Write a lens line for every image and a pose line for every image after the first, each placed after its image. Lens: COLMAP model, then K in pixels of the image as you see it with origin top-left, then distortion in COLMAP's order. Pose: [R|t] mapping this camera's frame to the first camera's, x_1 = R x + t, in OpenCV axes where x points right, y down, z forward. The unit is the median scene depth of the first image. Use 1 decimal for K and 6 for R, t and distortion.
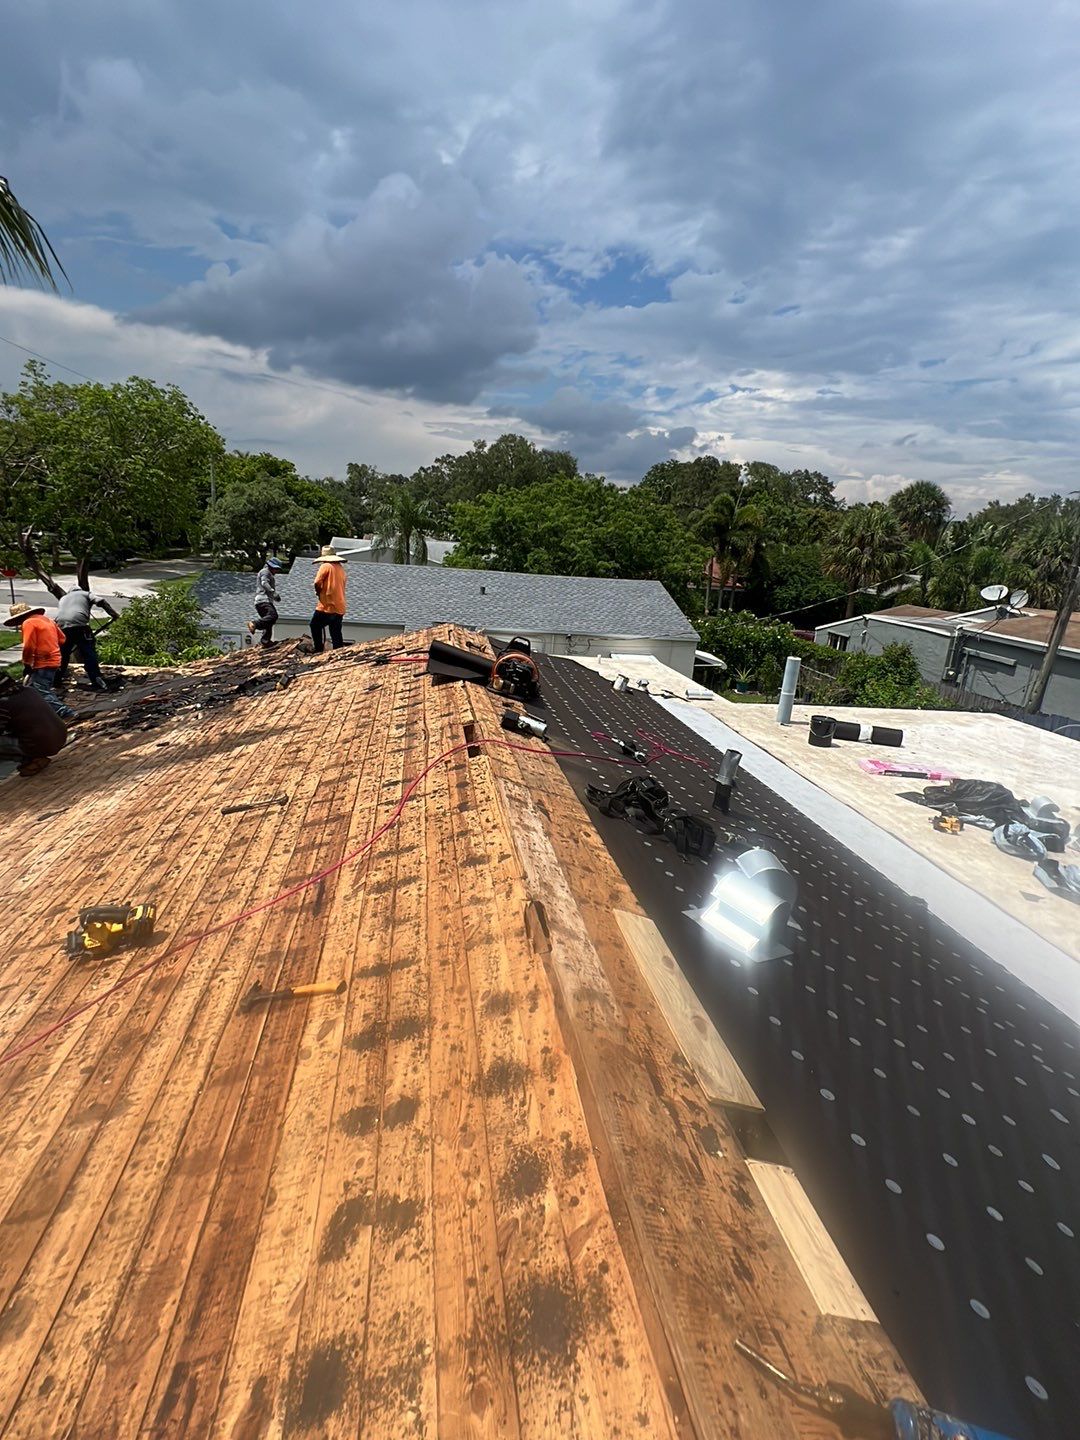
lens RADIAL K [[732.3, 0, 539.0], [0, 732.3, 716.6], [0, 0, 1]] dist [-0.000124, 0.000258]
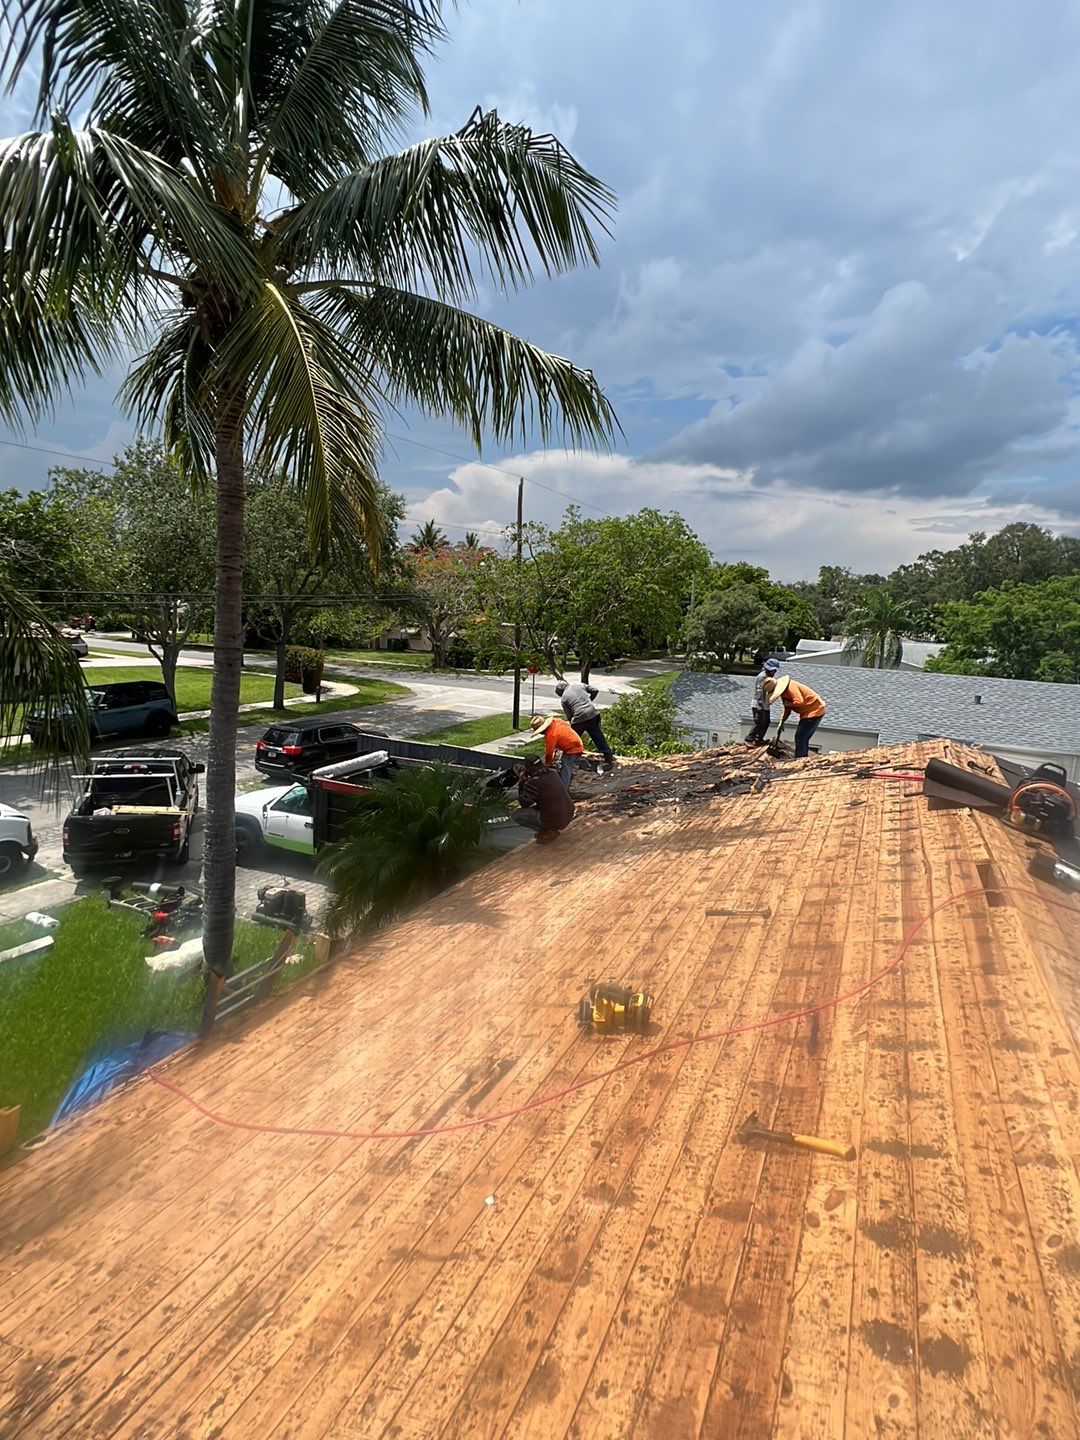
lens RADIAL K [[732.3, 0, 539.0], [0, 732.3, 716.6], [0, 0, 1]] dist [-0.000124, 0.000258]
pose [[0.824484, 0.051509, -0.563537, -0.037258], [-0.126111, 0.987529, -0.094244, -0.009342], [0.551654, 0.148771, 0.820698, -0.009010]]
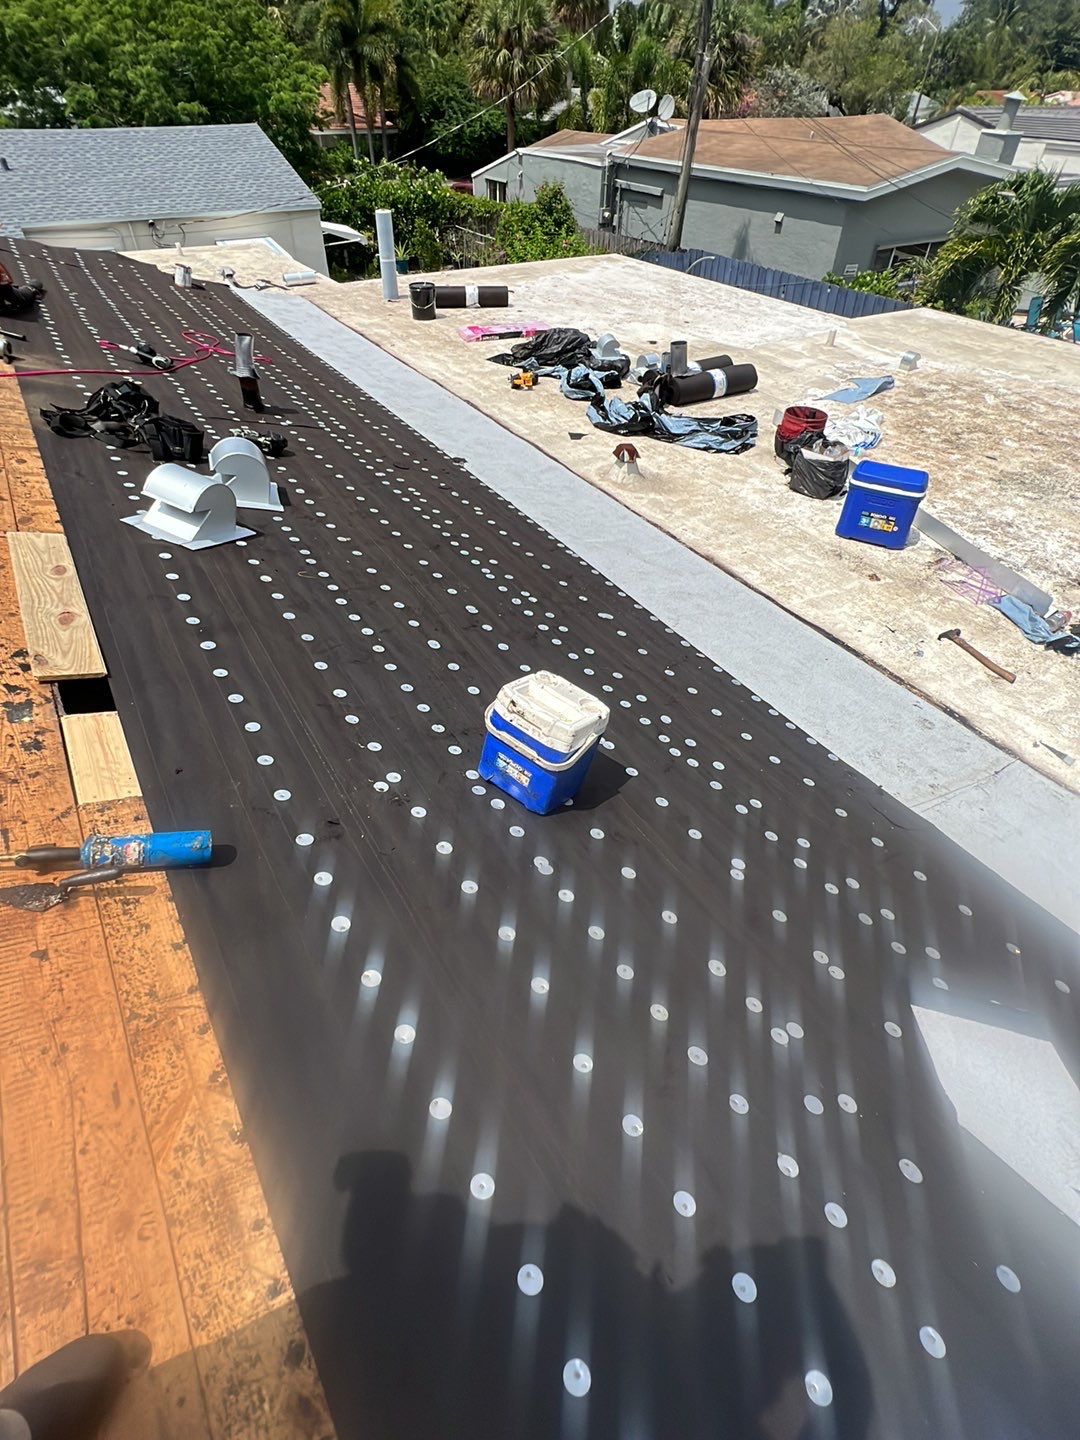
lens RADIAL K [[732.3, 0, 539.0], [0, 732.3, 716.6], [0, 0, 1]] dist [-0.000124, 0.000258]
pose [[0.918052, -0.307303, 0.250493, 0.155181], [0.151480, 0.855771, 0.494682, 0.039966], [-0.366381, -0.416199, 0.832192, -0.040714]]
